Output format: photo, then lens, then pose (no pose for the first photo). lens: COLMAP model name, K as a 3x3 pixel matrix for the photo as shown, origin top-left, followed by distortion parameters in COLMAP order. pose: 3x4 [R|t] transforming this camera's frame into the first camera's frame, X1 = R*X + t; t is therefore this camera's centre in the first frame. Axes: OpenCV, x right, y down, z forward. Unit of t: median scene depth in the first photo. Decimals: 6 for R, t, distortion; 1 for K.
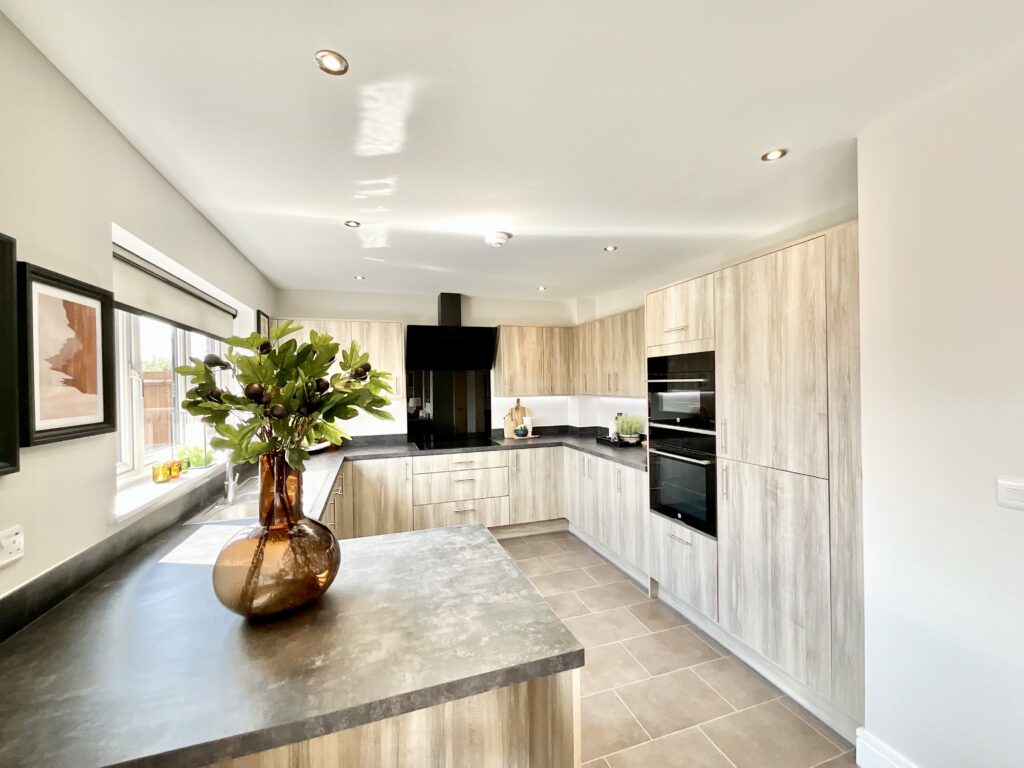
lens RADIAL K [[413.3, 0, 513.6], [0, 413.3, 385.1], [0, 0, 1]] dist [0.001479, 0.000195]
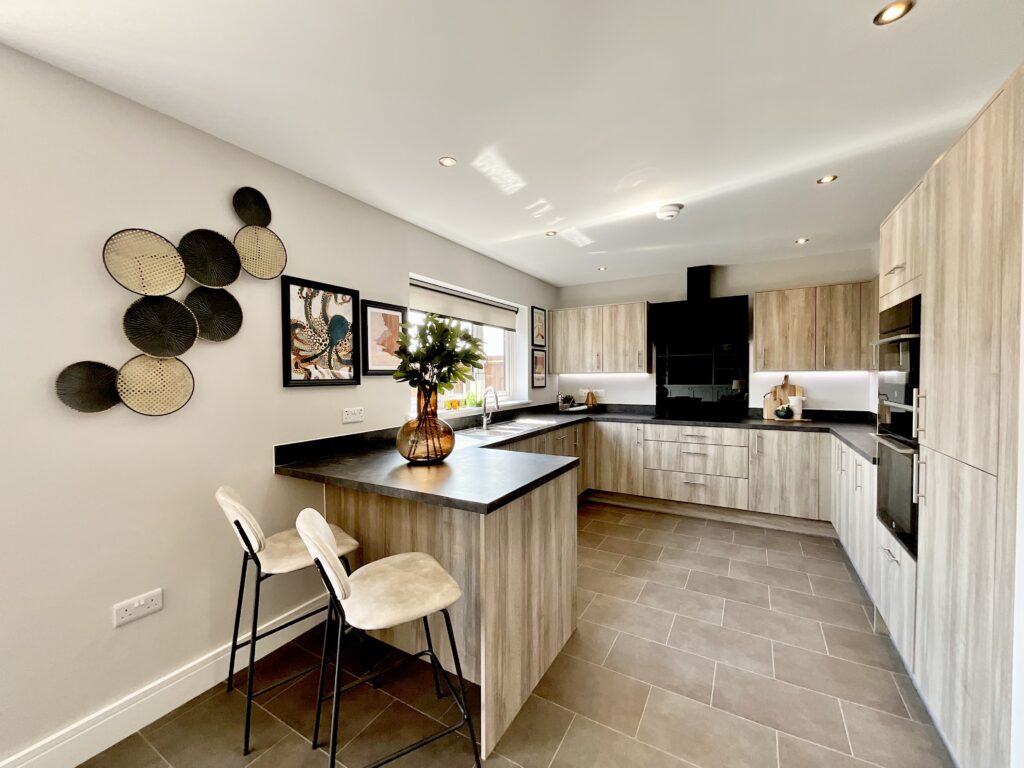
lens RADIAL K [[413.3, 0, 513.6], [0, 413.3, 385.1], [0, 0, 1]] dist [0.001479, 0.000195]
pose [[0.665833, 0.030925, -0.745460, 0.340583], [-0.004874, 0.999300, 0.037102, 0.030408], [0.746085, -0.021071, 0.665517, 0.007635]]
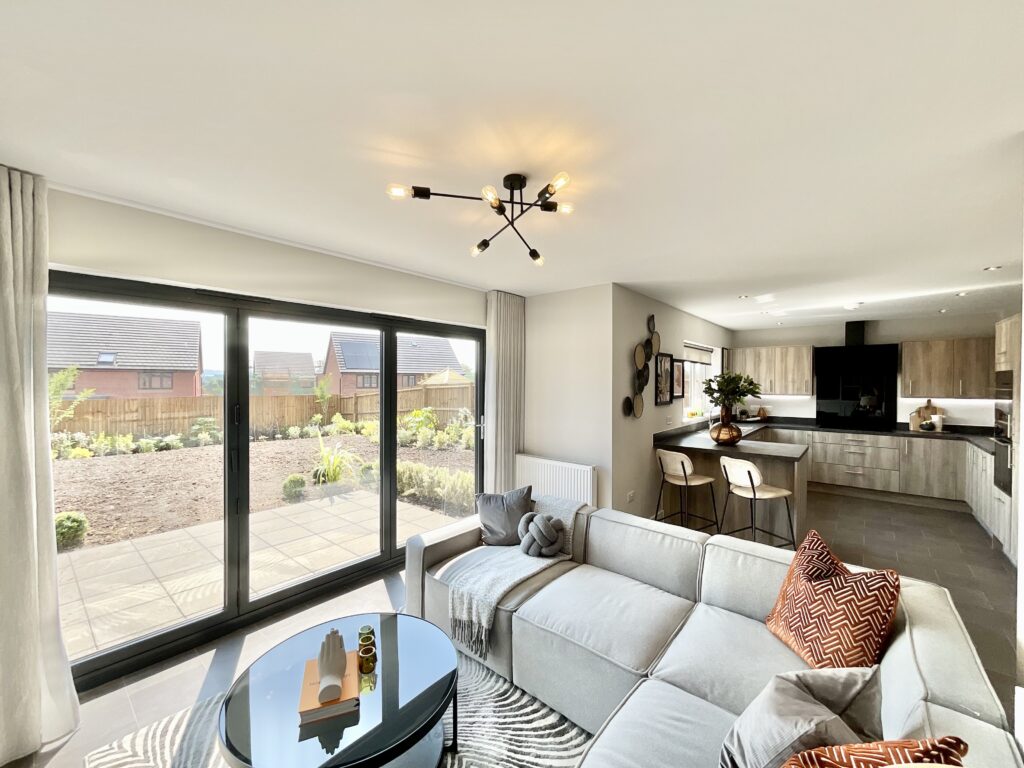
lens RADIAL K [[415.5, 0, 506.4], [0, 415.5, 384.1], [0, 0, 1]] dist [0.000442, -0.000255]
pose [[0.513110, 0.024828, -0.857964, 0.515336], [-0.014935, 0.999688, 0.019997, -0.022471], [0.858193, 0.002553, 0.513321, -0.832188]]
